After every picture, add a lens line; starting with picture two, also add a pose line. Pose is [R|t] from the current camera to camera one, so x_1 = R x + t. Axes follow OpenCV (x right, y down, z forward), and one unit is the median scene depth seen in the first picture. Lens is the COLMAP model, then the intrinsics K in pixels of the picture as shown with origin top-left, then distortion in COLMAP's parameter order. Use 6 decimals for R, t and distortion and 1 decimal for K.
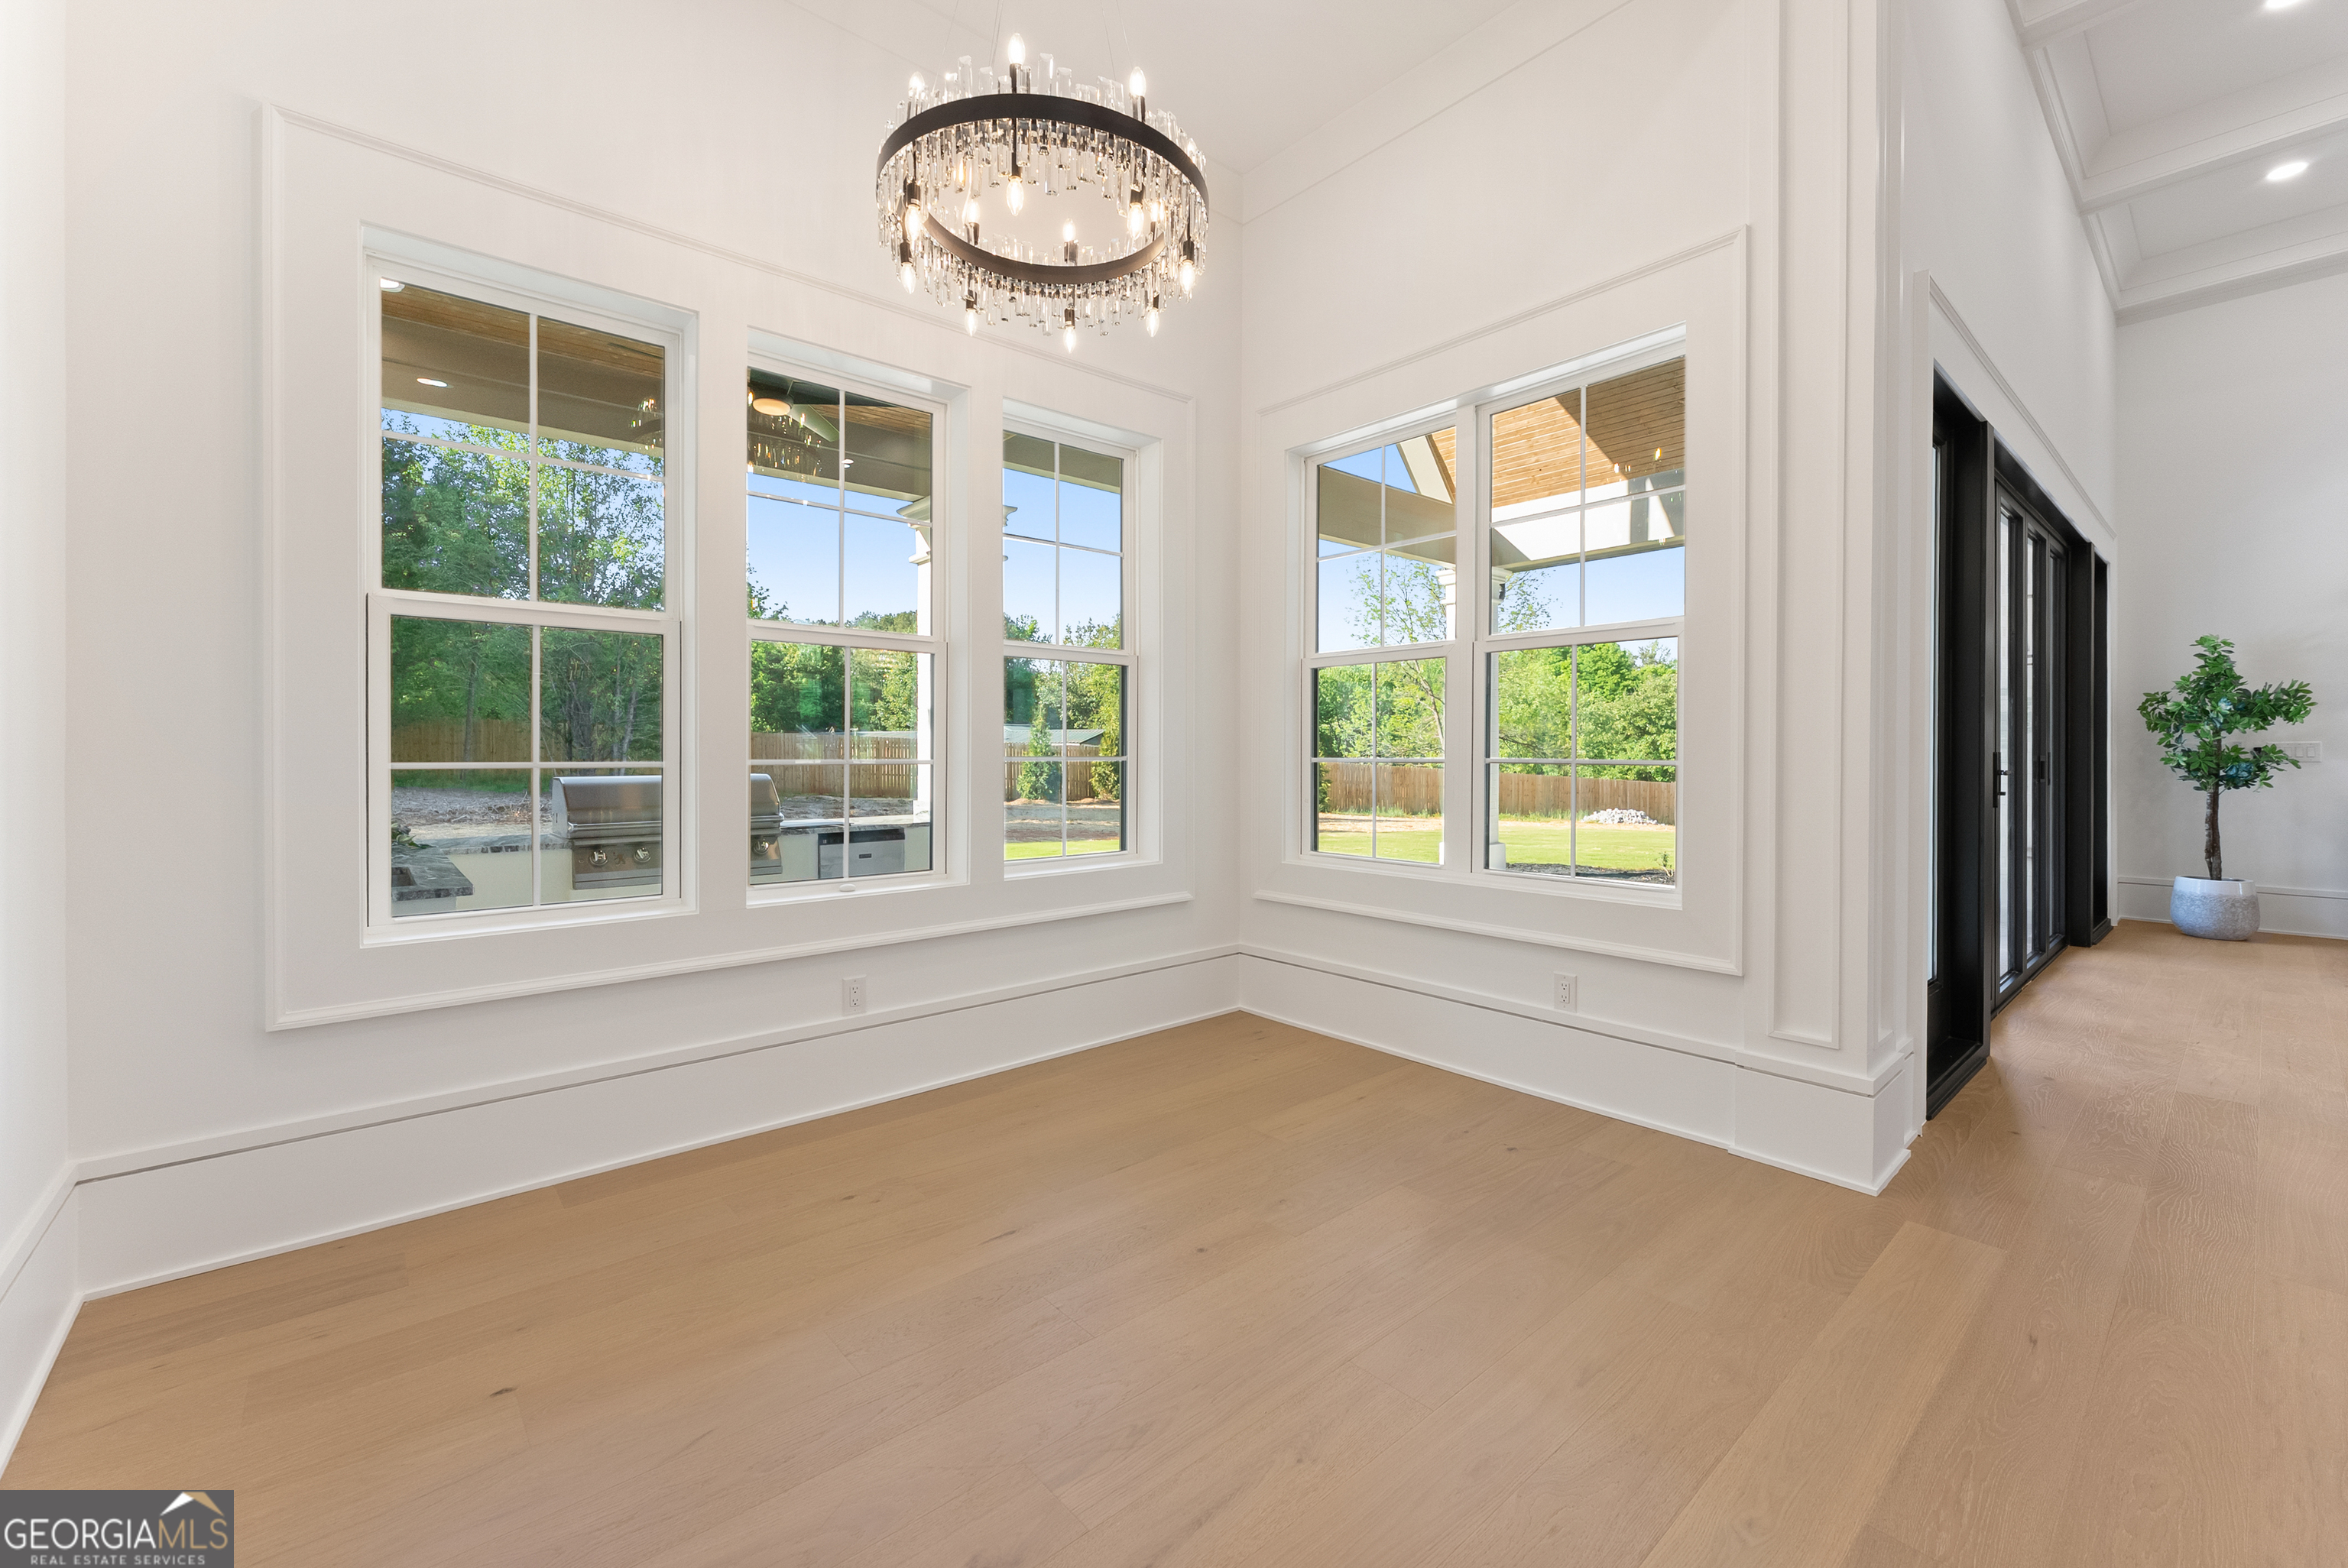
lens RADIAL K [[945.9, 0, 1171.1], [0, 945.9, 743.5], [0, 0, 1]] dist [-0.000375, -0.000100]
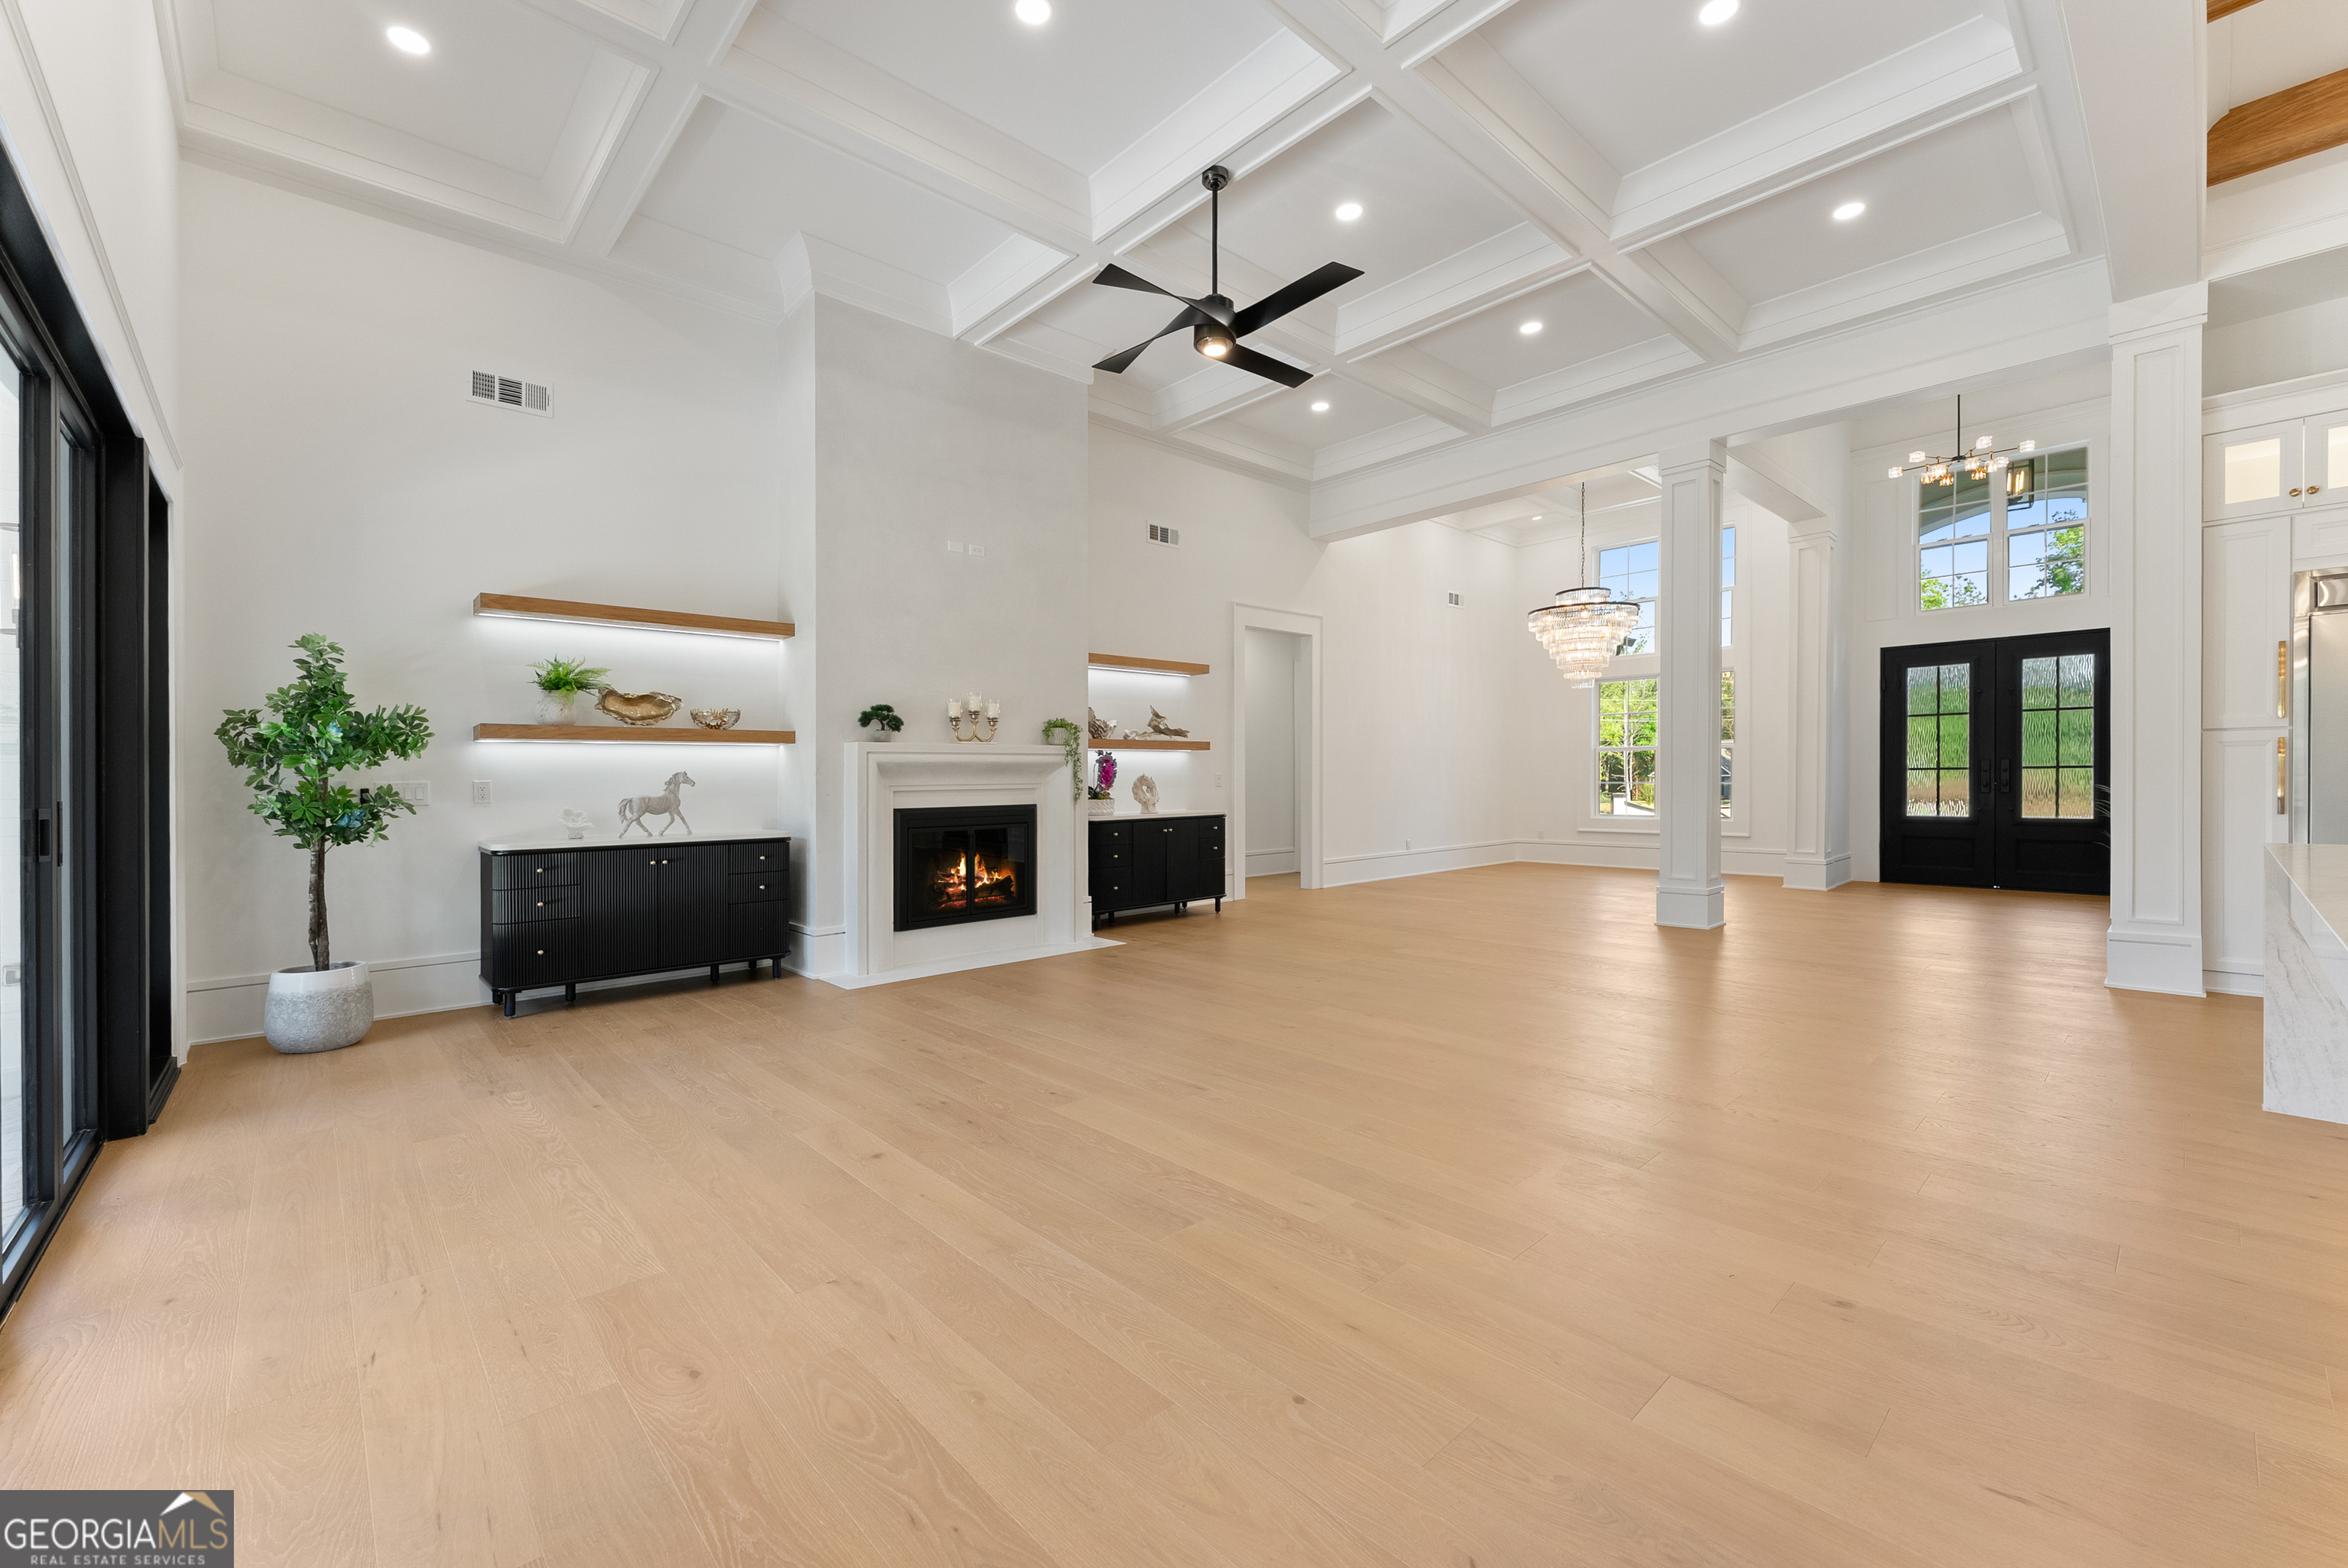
lens RADIAL K [[958.3, 0, 1174.0], [0, 958.3, 784.0], [0, 0, 1]] dist [-0.001508, -0.000290]
pose [[-0.025526, -0.002117, 0.999672, 0.342753], [0.002289, 0.999995, 0.002176, 0.000135], [-0.999672, 0.002344, -0.025521, 0.354896]]
